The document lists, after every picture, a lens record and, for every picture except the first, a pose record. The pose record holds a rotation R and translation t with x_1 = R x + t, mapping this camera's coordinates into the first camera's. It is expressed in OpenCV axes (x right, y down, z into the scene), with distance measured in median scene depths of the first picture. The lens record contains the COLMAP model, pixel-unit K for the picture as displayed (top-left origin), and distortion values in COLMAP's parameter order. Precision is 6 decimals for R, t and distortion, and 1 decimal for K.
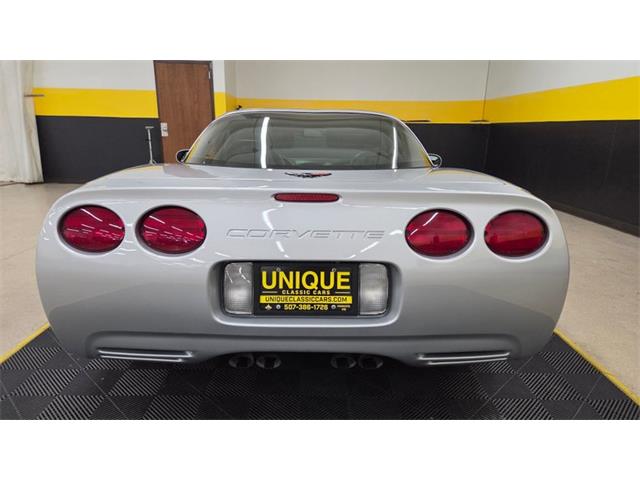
lens RADIAL K [[459.5, 0, 320.0], [0, 459.5, 240.0], [0, 0, 1]] dist [0.063285, -0.057635]
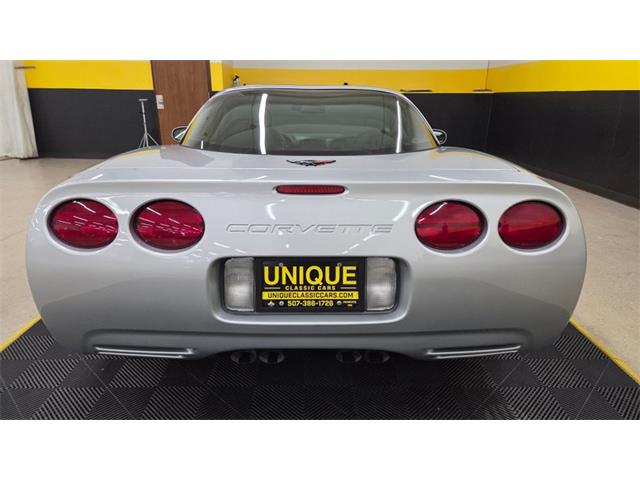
lens RADIAL K [[463.2, 0, 320.0], [0, 463.2, 241.7], [0, 0, 1]] dist [0.062495, -0.059200]
pose [[0.999975, -0.007066, -0.000500, -0.008746], [0.007083, 0.998260, 0.058540, -0.037756], [0.000085, -0.058542, 0.998285, 0.042775]]
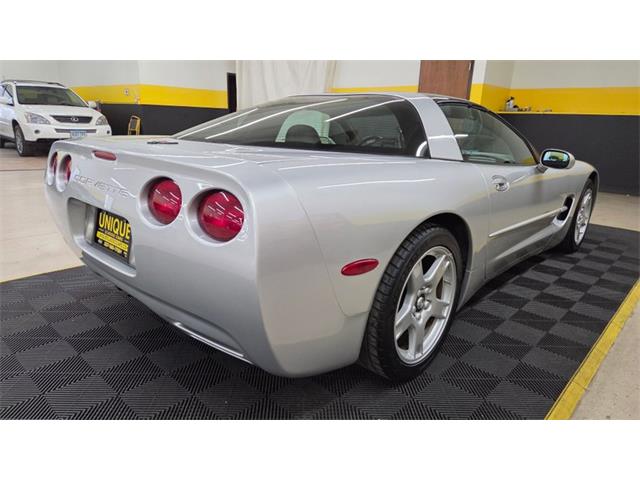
lens RADIAL K [[469.1, 0, 316.3], [0, 469.1, 238.2], [0, 0, 1]] dist [0.027518, -0.000083]
pose [[0.687598, 0.189274, -0.700988, 1.178218], [-0.197261, 0.977811, 0.070526, -0.070093], [0.698783, 0.089784, 0.709677, 0.484001]]
